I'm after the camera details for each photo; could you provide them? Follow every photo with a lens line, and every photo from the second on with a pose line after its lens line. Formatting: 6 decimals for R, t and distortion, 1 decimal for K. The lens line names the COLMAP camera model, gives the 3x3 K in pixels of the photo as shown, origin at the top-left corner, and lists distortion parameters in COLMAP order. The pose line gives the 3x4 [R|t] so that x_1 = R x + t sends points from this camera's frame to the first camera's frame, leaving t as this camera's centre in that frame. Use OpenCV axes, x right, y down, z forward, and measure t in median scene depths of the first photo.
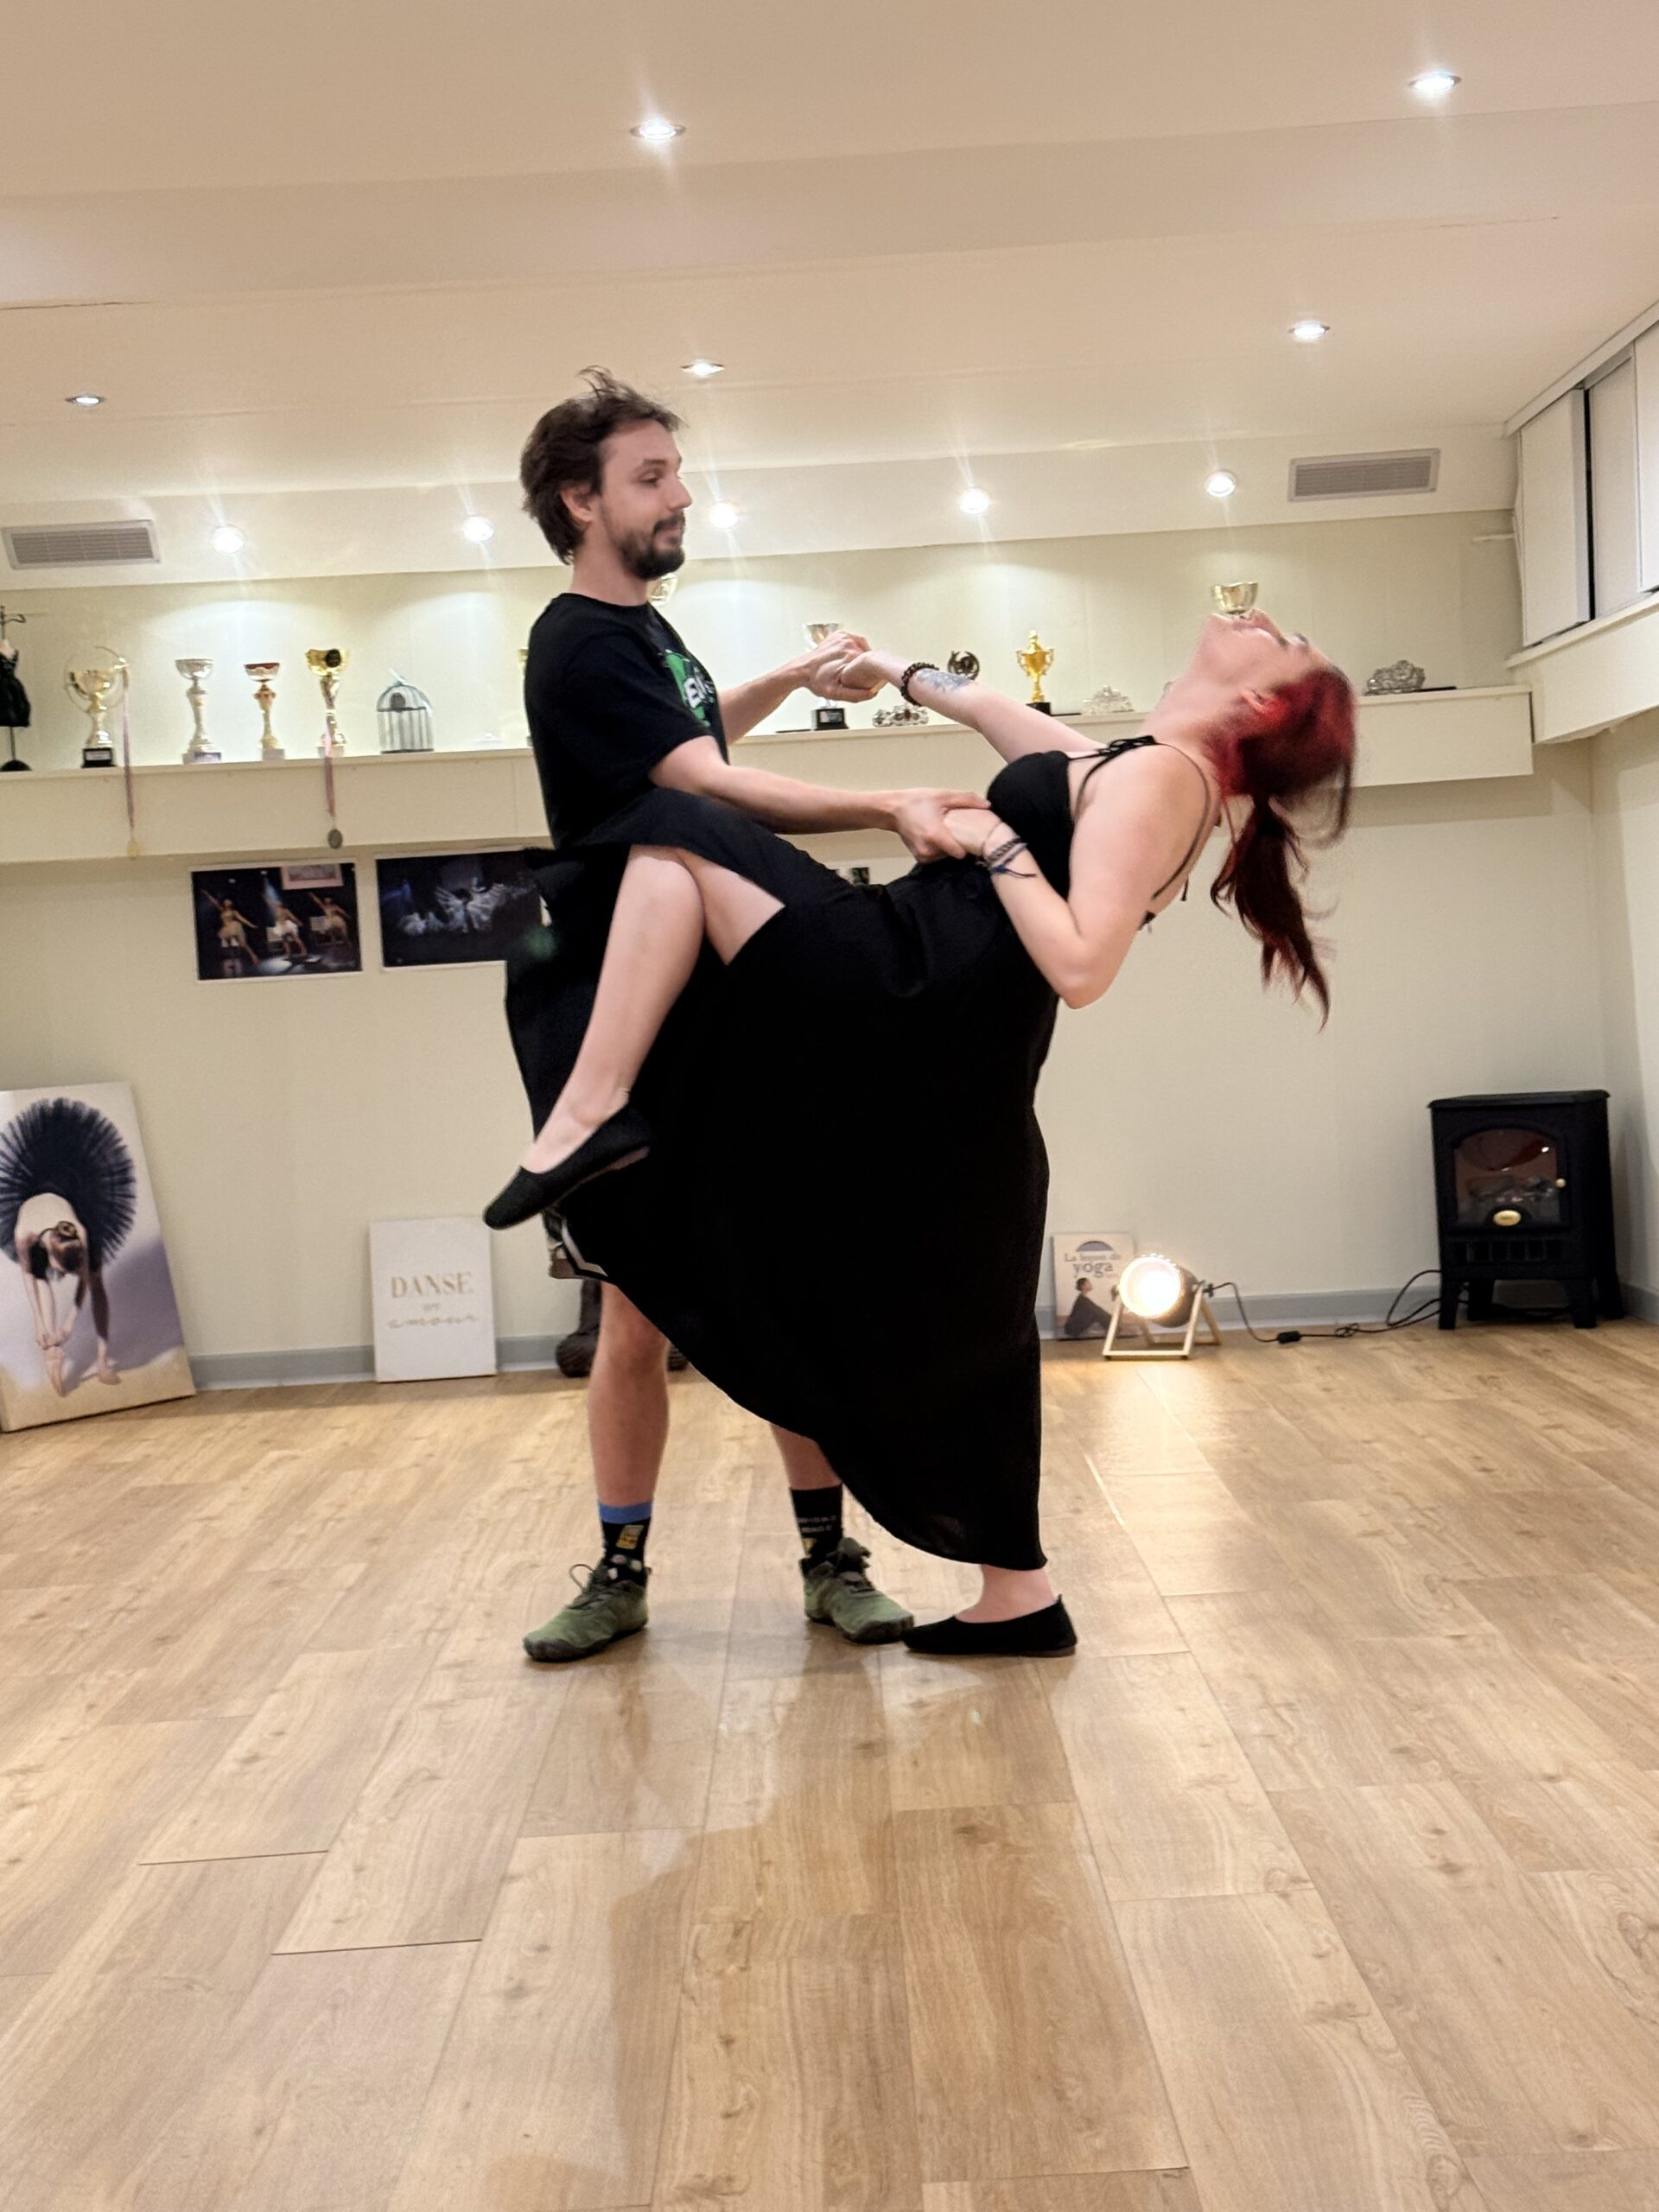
lens RADIAL K [[3506.9, 0, 842.4], [0, 3506.9, 1127.5], [0, 0, 1]] dist [0.137396, 0.065874]
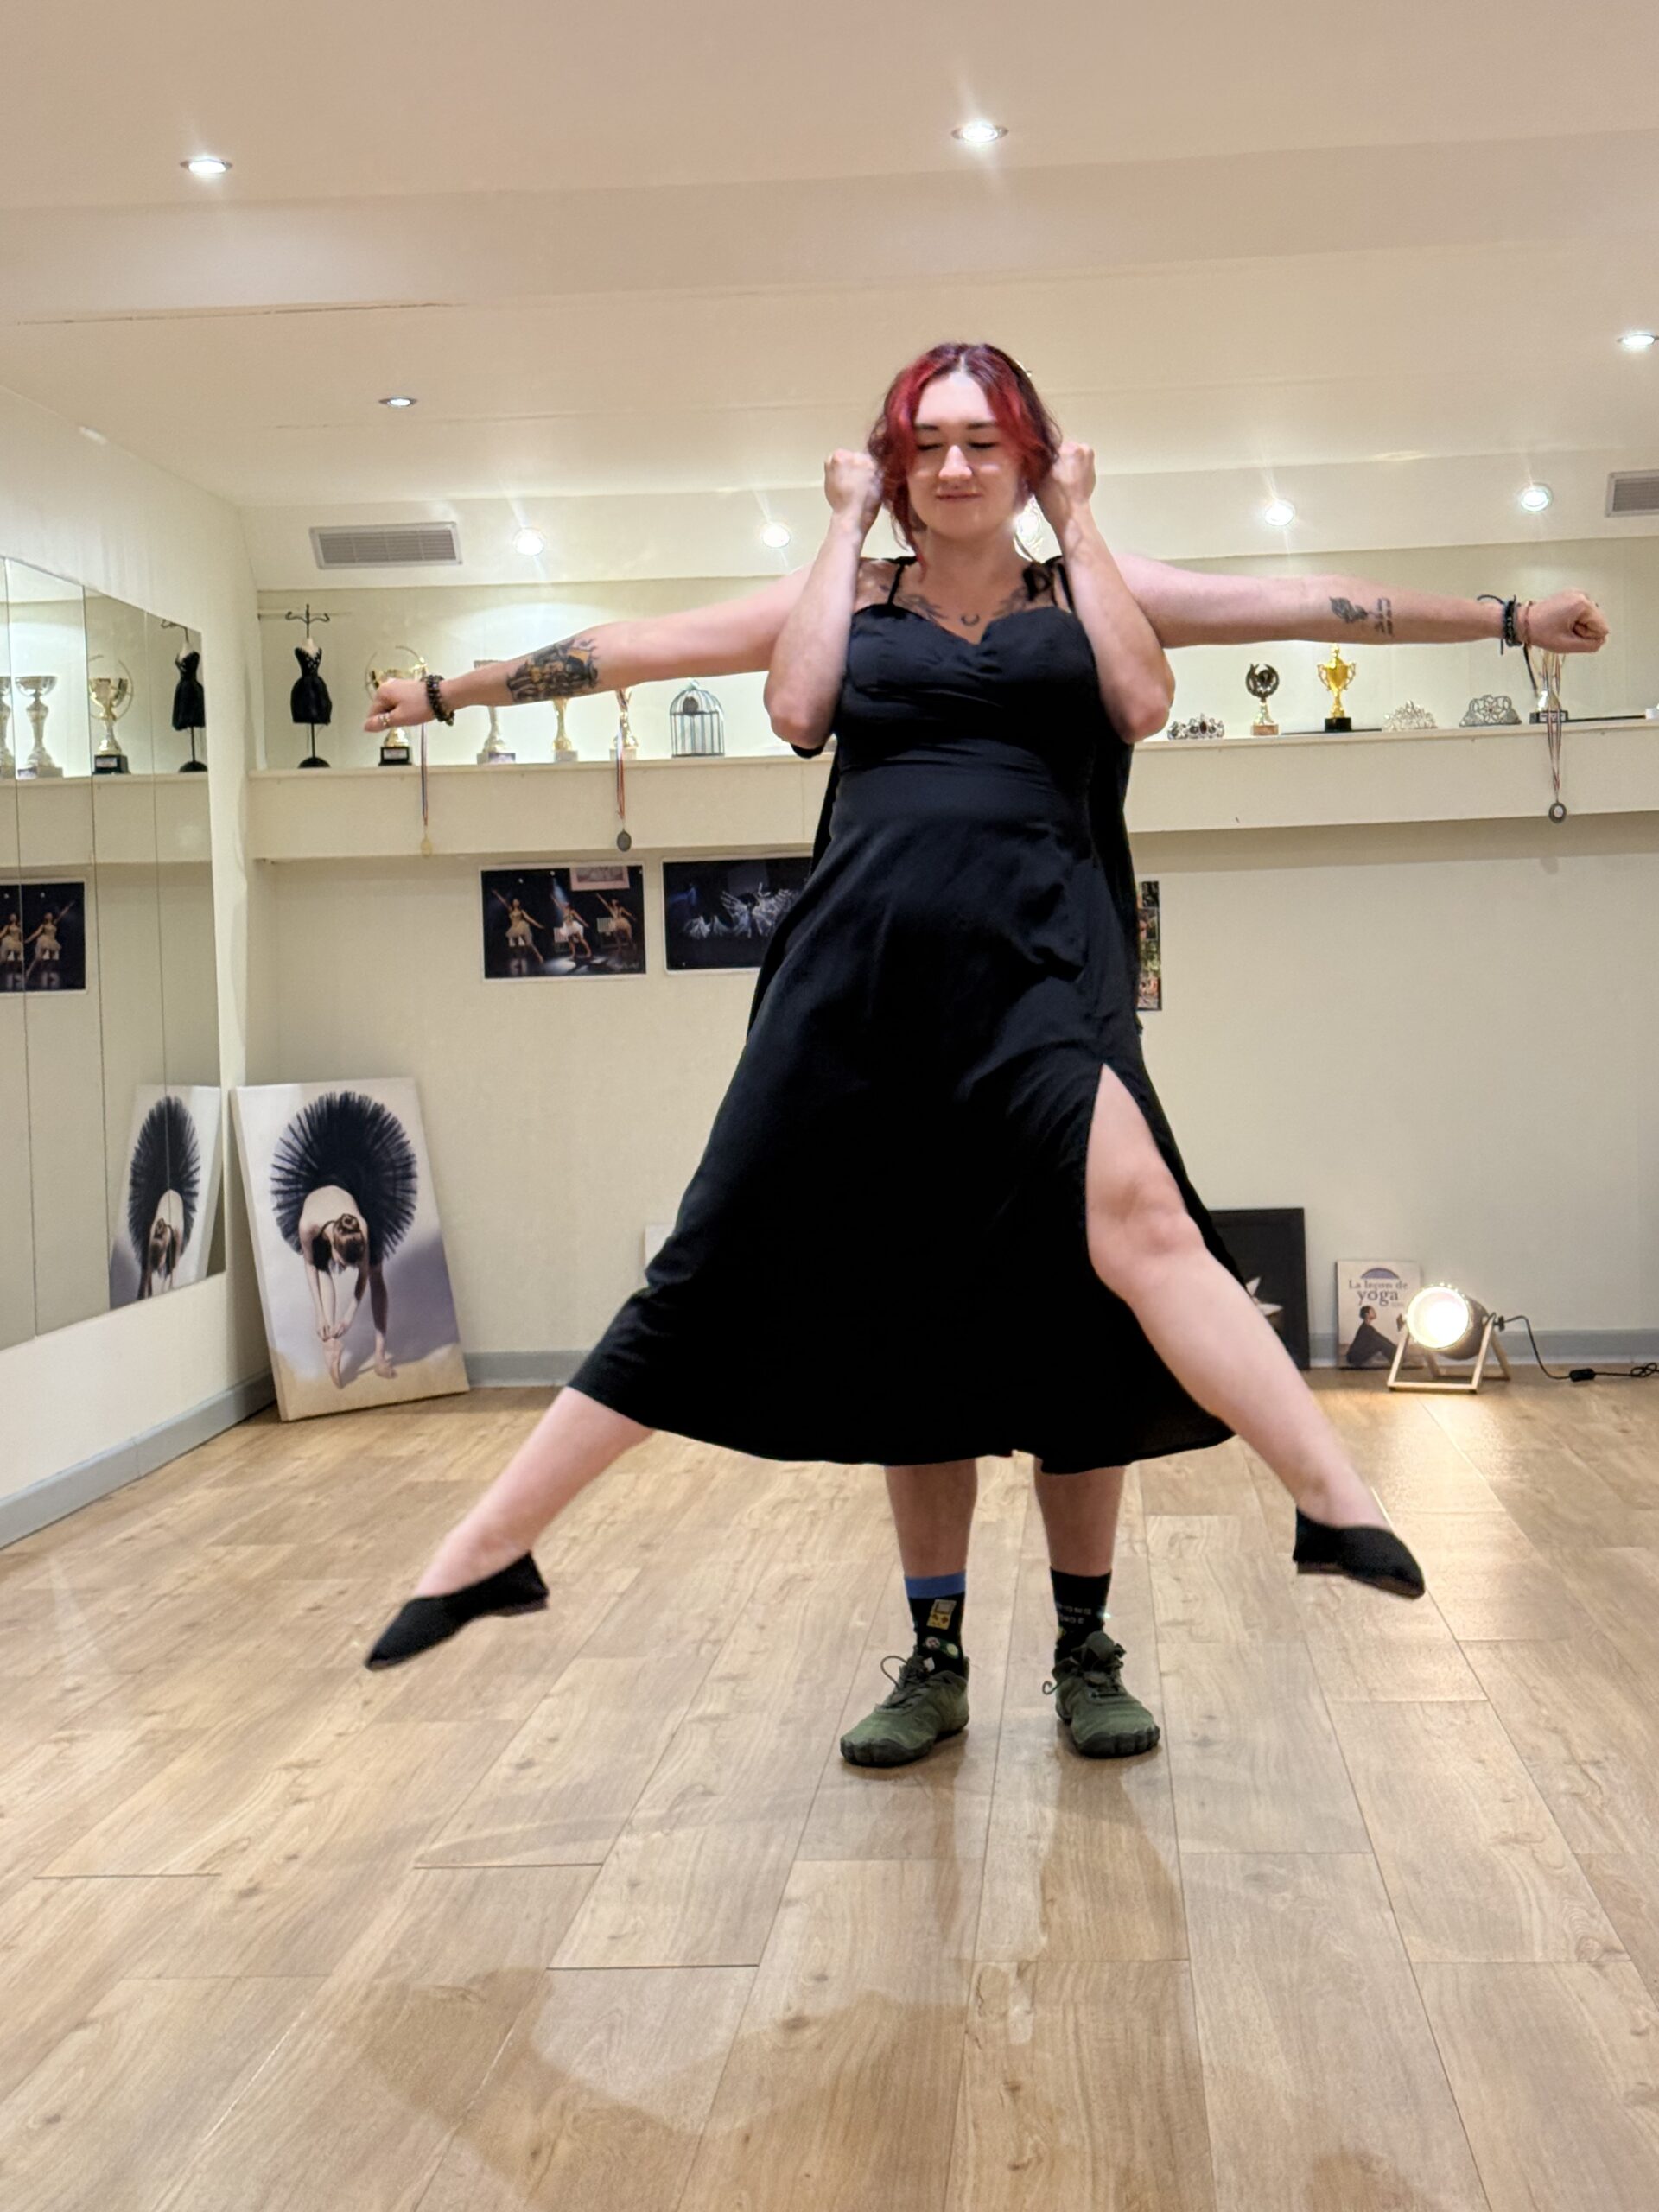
lens RADIAL K [[3513.4, 0, 818.4], [0, 3513.4, 1083.0], [0, 0, 1]] dist [0.154151, -0.065128]
pose [[0.996206, 0.028785, -0.082132, -0.004927], [-0.030097, 0.999438, -0.014783, -0.000043], [0.081660, 0.017199, 0.996512, 0.008459]]
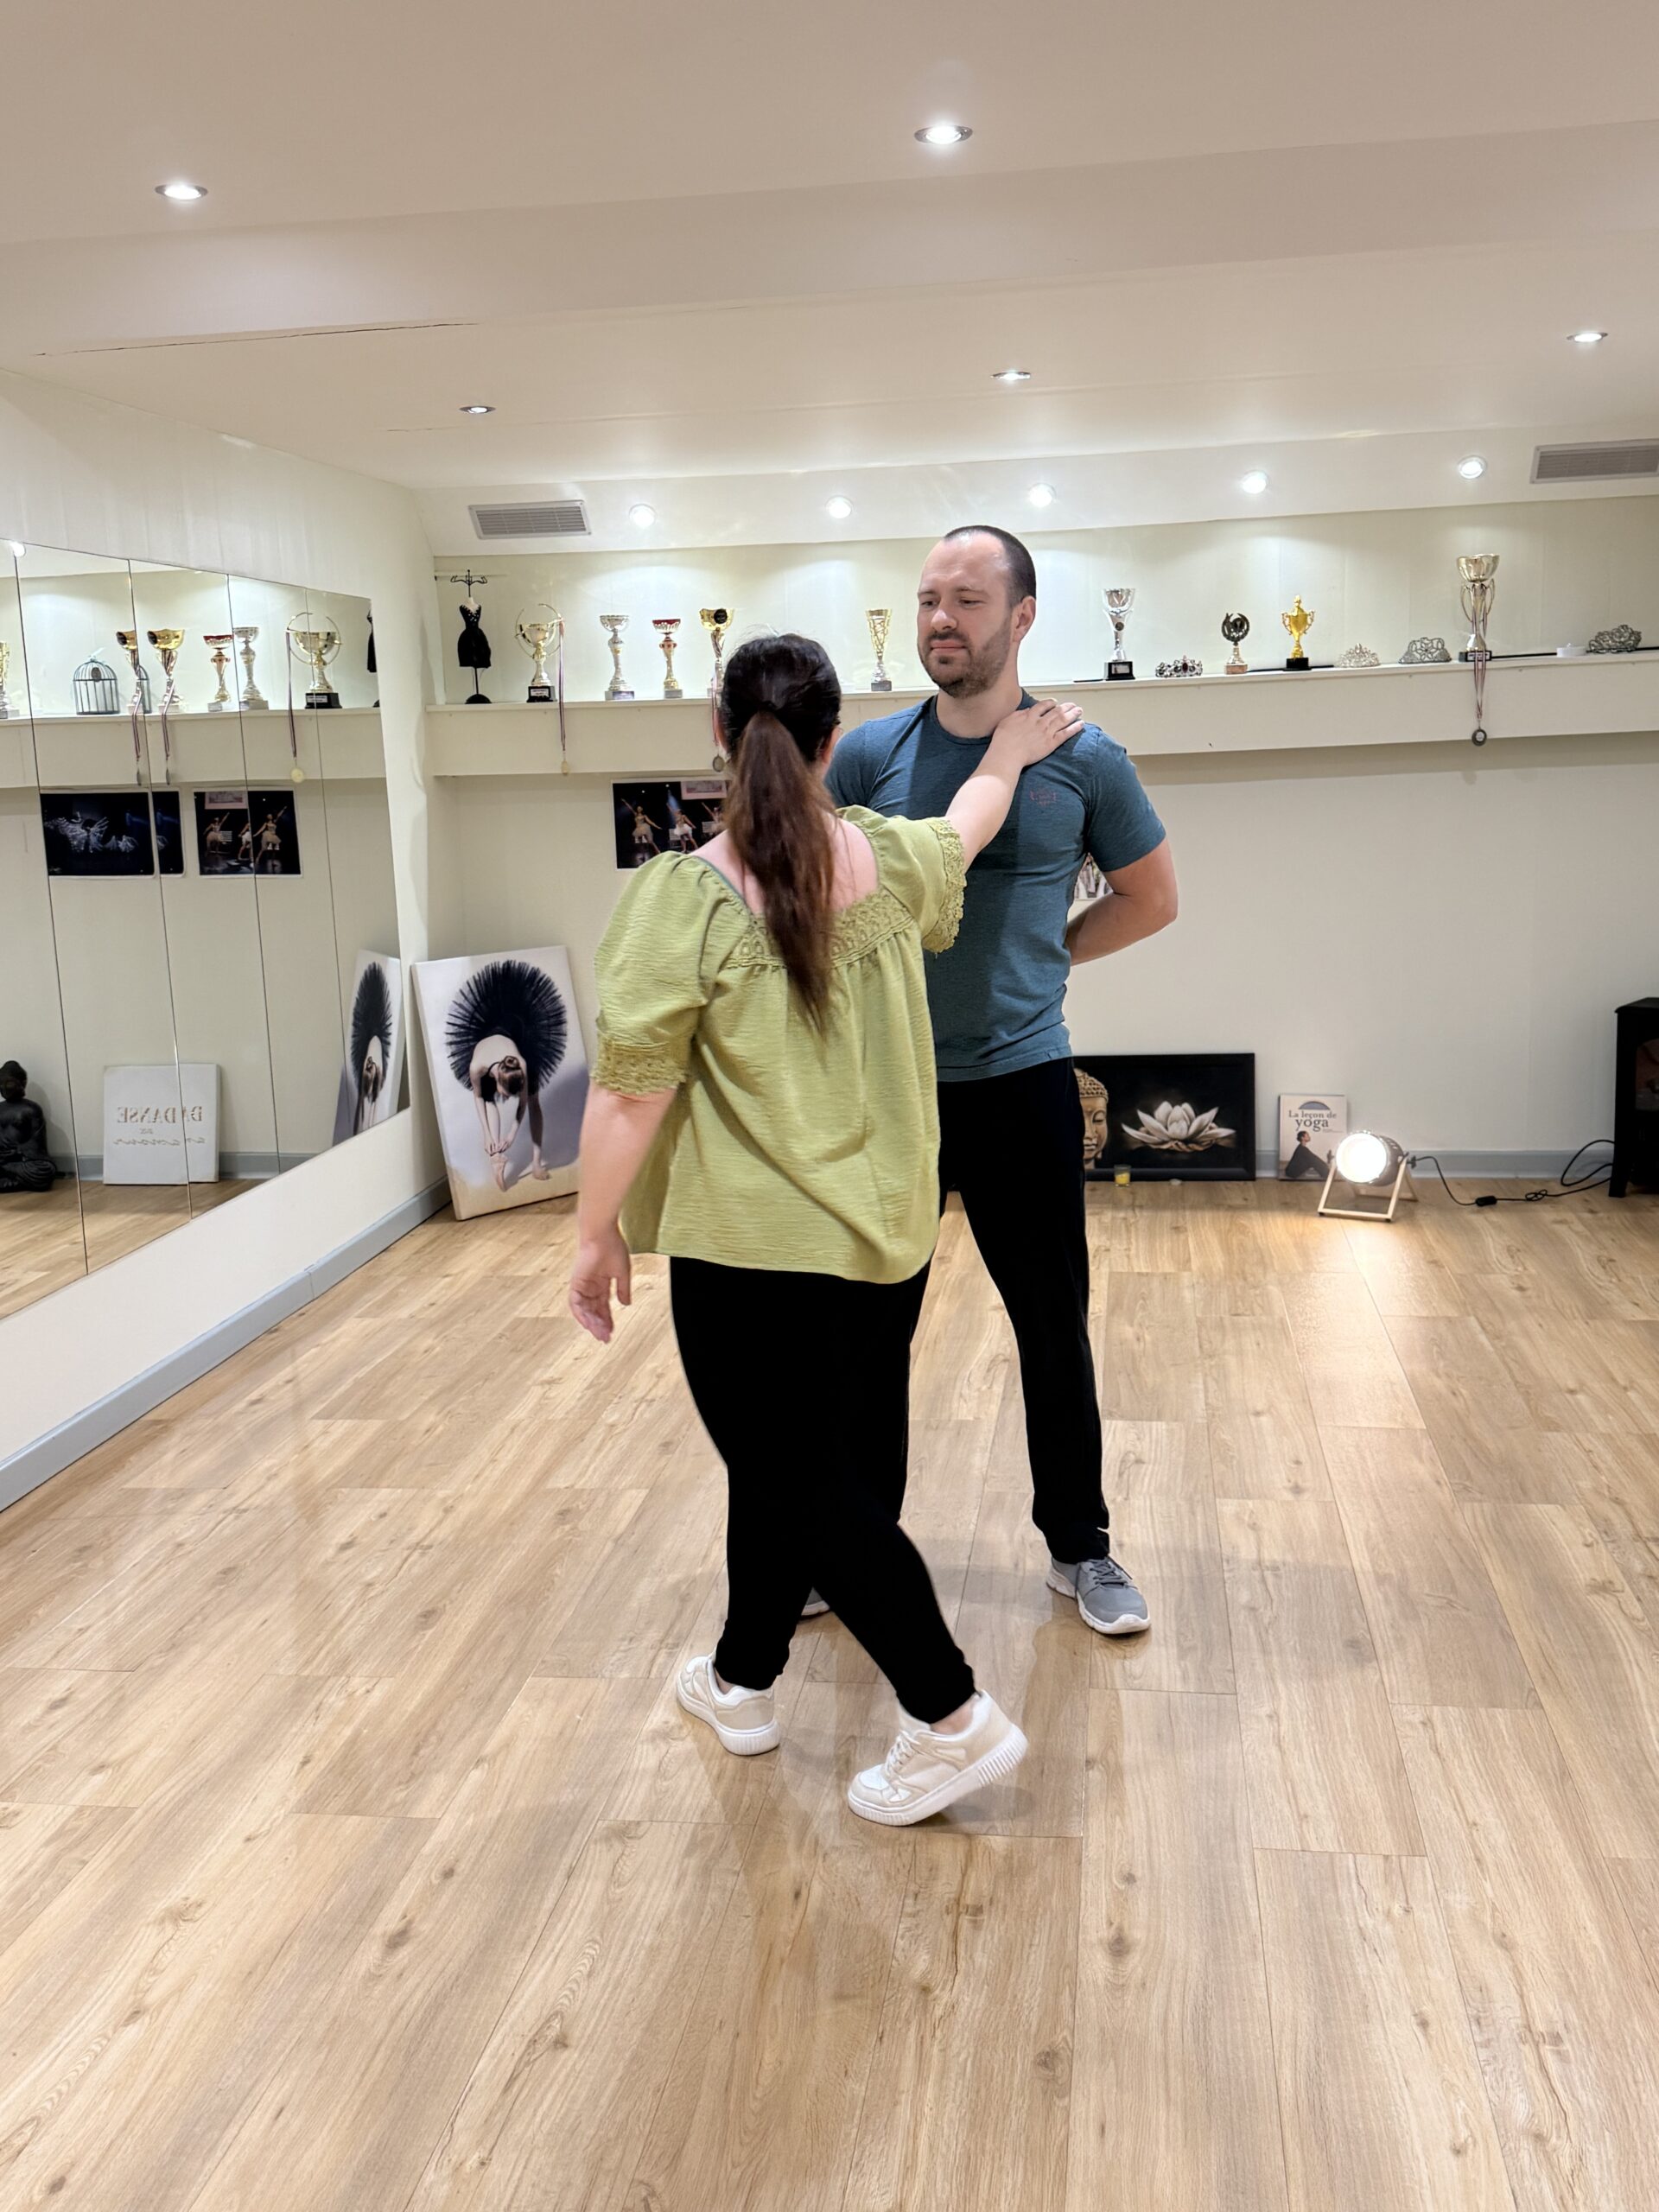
lens RADIAL K [[2068.6, 0, 811.8], [0, 2068.6, 1108.9], [0, 0, 1]] dist [0.221258, -0.507868]
pose [[0.987357, 0.049721, -0.150514, 0.008065], [-0.029037, 0.990197, 0.136624, -0.063081], [0.155832, -0.130526, 0.979122, 0.258867]]
